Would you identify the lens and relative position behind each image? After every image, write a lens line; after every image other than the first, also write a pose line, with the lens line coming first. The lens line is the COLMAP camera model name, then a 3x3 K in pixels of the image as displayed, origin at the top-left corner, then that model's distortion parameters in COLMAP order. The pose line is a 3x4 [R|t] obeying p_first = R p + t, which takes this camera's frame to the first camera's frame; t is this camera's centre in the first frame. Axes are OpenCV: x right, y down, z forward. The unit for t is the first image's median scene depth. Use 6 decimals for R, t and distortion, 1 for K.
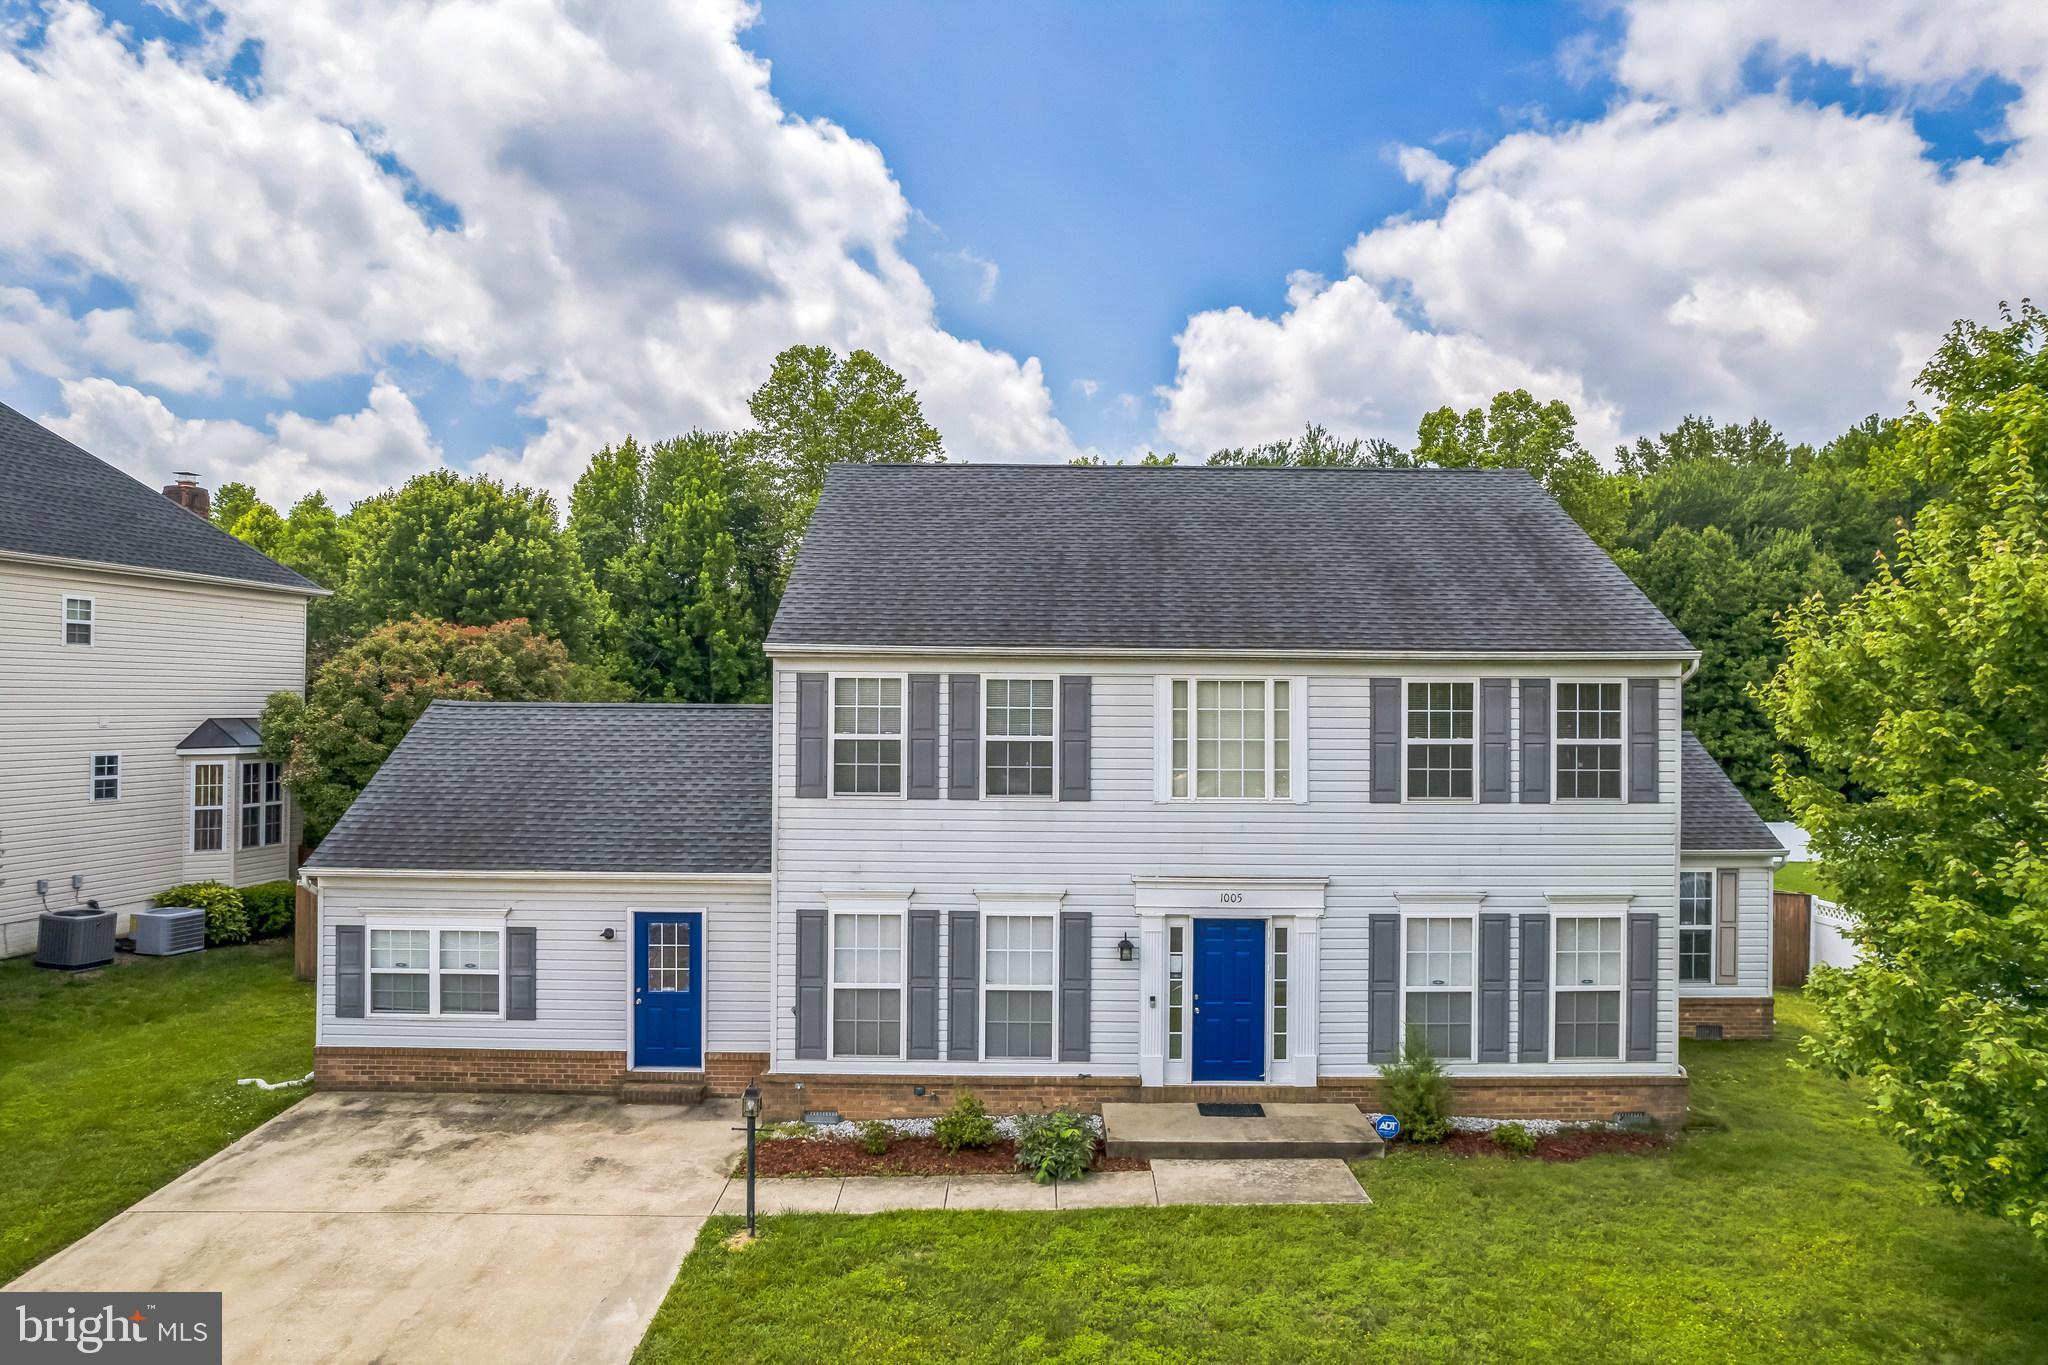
lens RADIAL K [[1313.0, 0, 1034.0], [0, 1313.0, 685.3], [0, 0, 1]] dist [-0.082106, 0.072075]
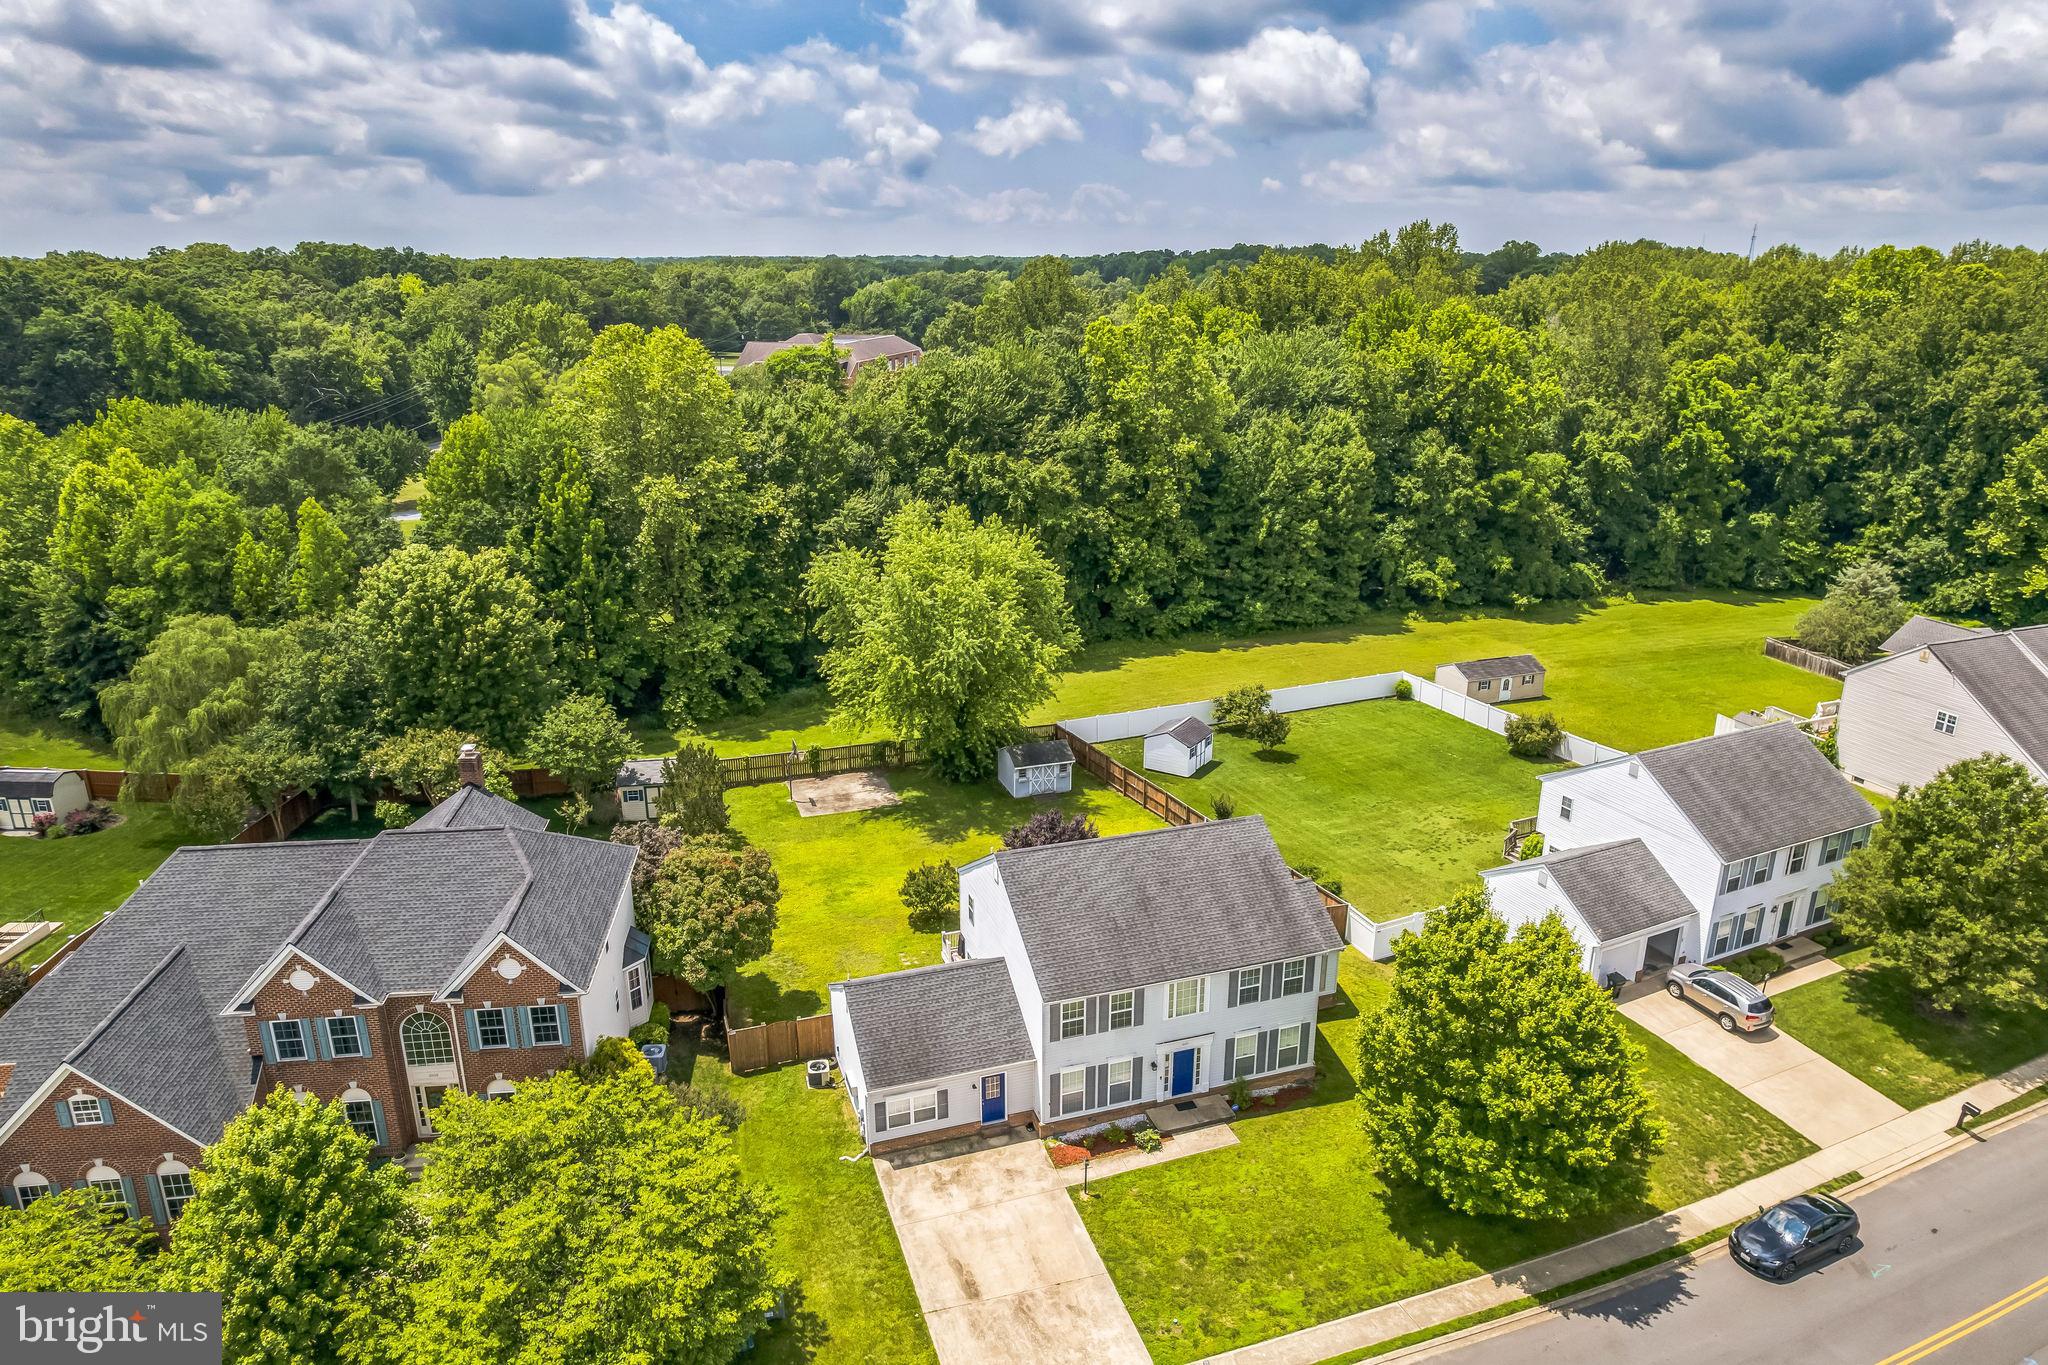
lens RADIAL K [[1296.1, 0, 1024.0], [0, 1296.1, 682.5], [0, 0, 1]] dist [-0.051548, 0.071385]
pose [[0.948593, -0.105761, 0.298304, -1.010734], [0.003763, 0.946218, 0.323507, -1.604382], [-0.316475, -0.305754, 0.897974, -1.320565]]
